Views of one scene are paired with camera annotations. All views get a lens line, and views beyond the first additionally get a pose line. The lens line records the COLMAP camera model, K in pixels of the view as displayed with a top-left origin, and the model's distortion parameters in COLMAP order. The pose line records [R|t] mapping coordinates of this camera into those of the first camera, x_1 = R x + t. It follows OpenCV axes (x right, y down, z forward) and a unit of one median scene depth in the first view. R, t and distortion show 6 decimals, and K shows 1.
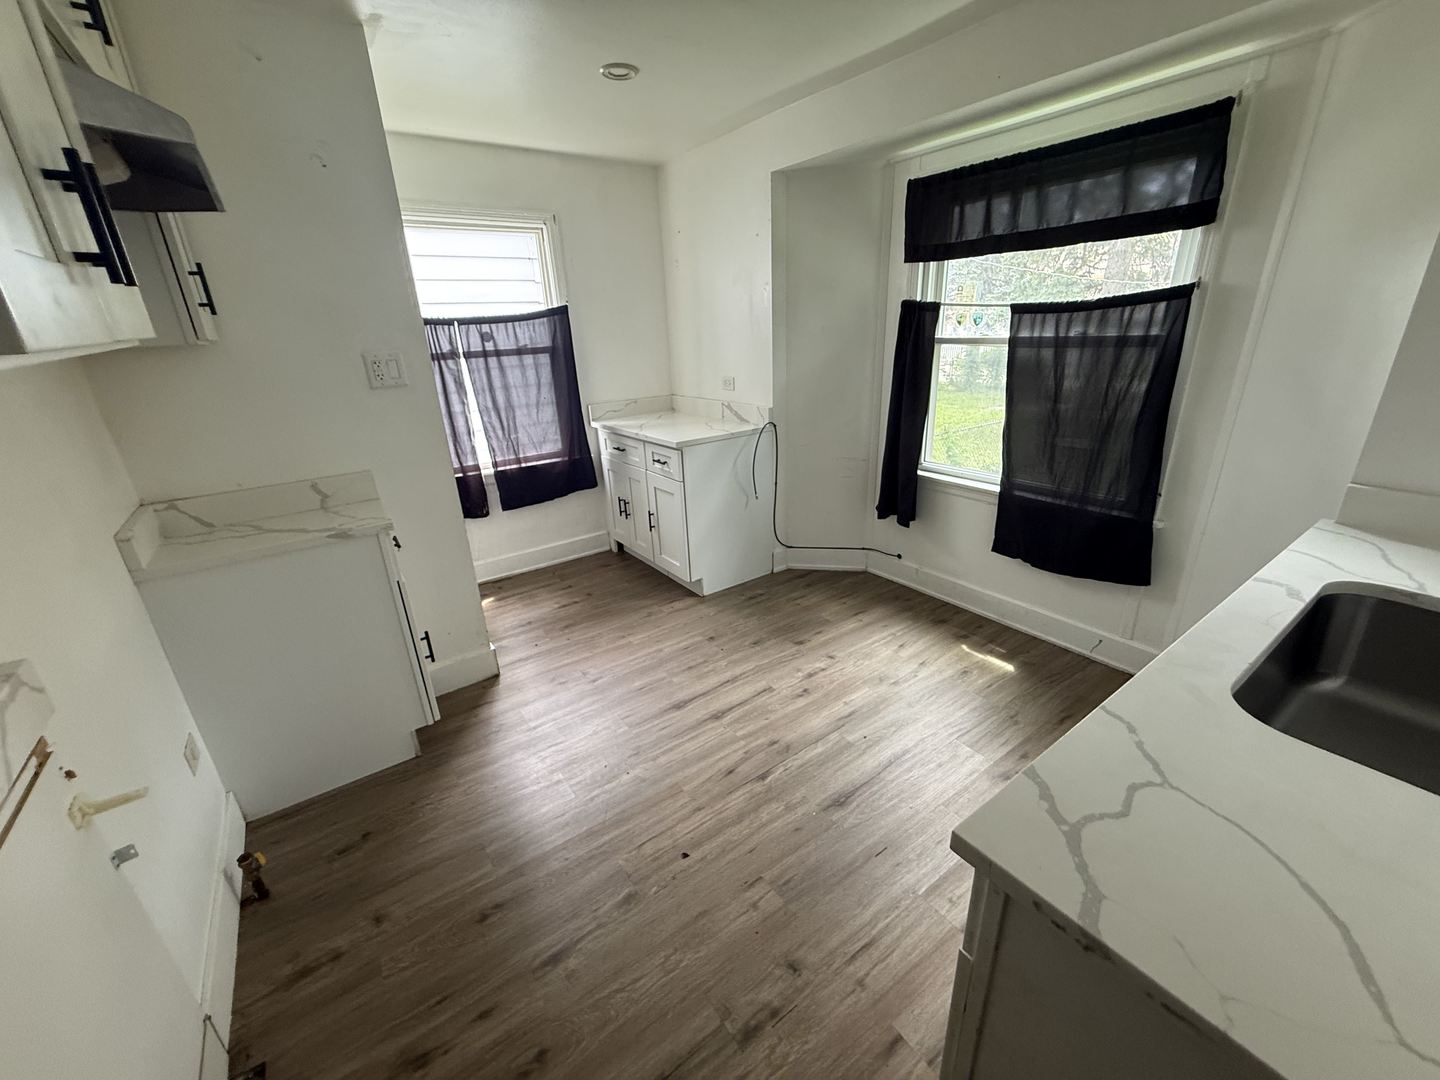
lens RADIAL K [[580.3, 0, 718.3], [0, 580.3, 536.9], [0, 0, 1]] dist [-0.002120, -0.000016]
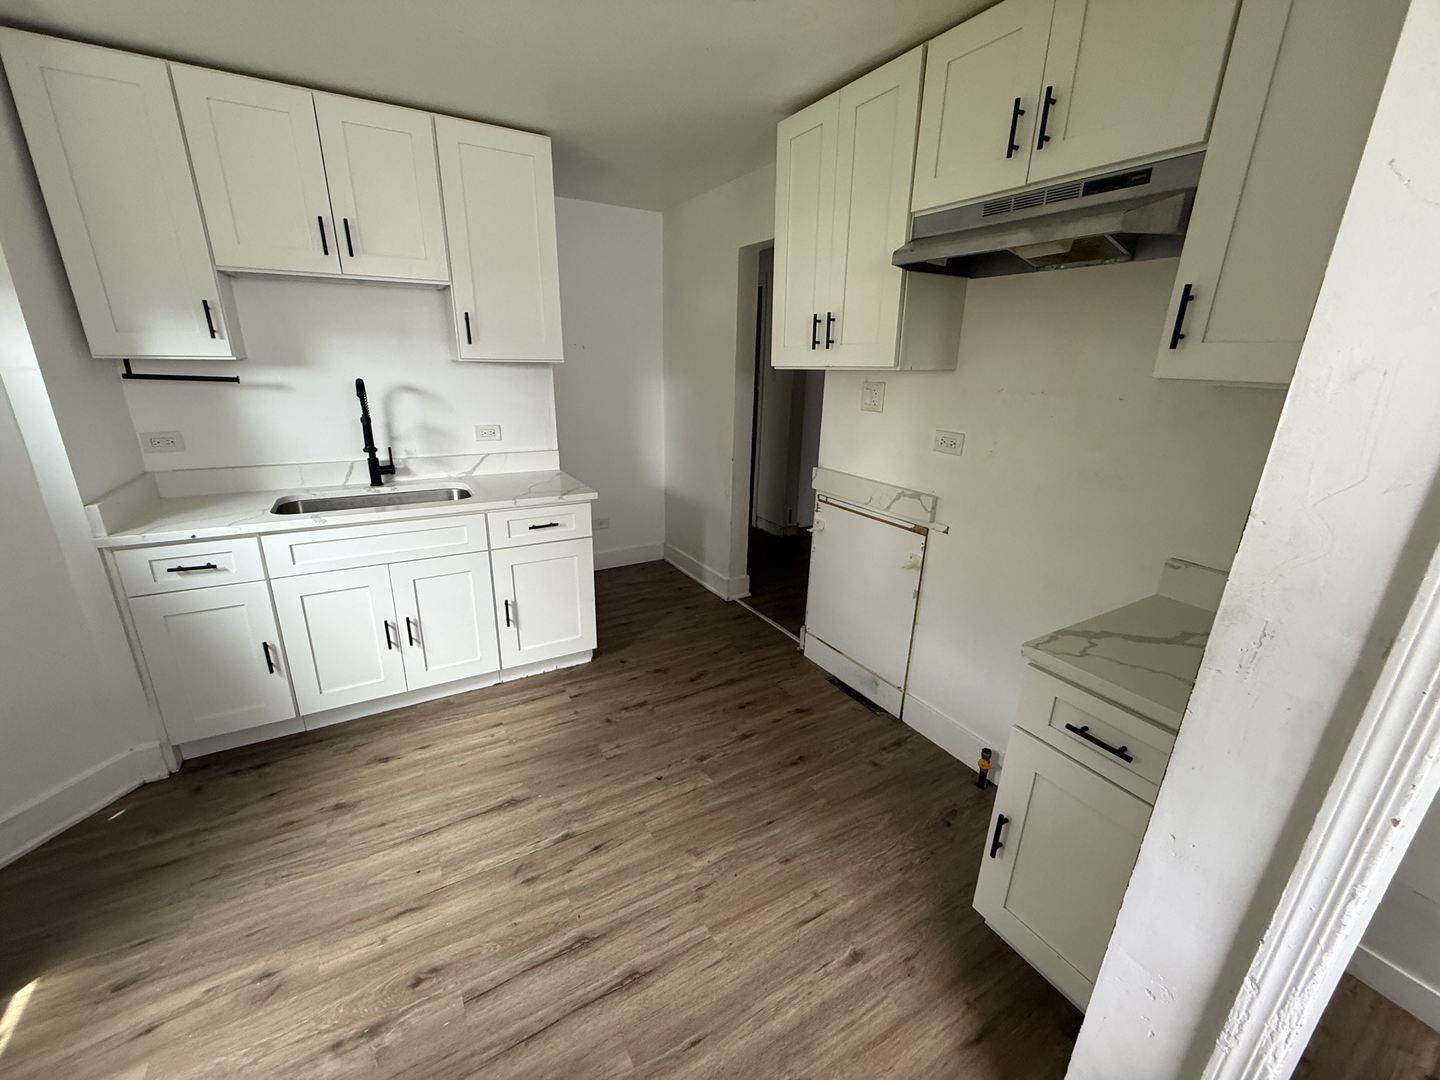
lens RADIAL K [[580.3, 0, 713.2], [0, 580.3, 543.7], [0, 0, 1]] dist [-0.002120, -0.000016]
pose [[-0.995666, -0.017030, 0.091432, -0.239252], [0.043738, 0.781857, 0.621922, -0.535874], [-0.082079, 0.623225, -0.777723, 1.410283]]
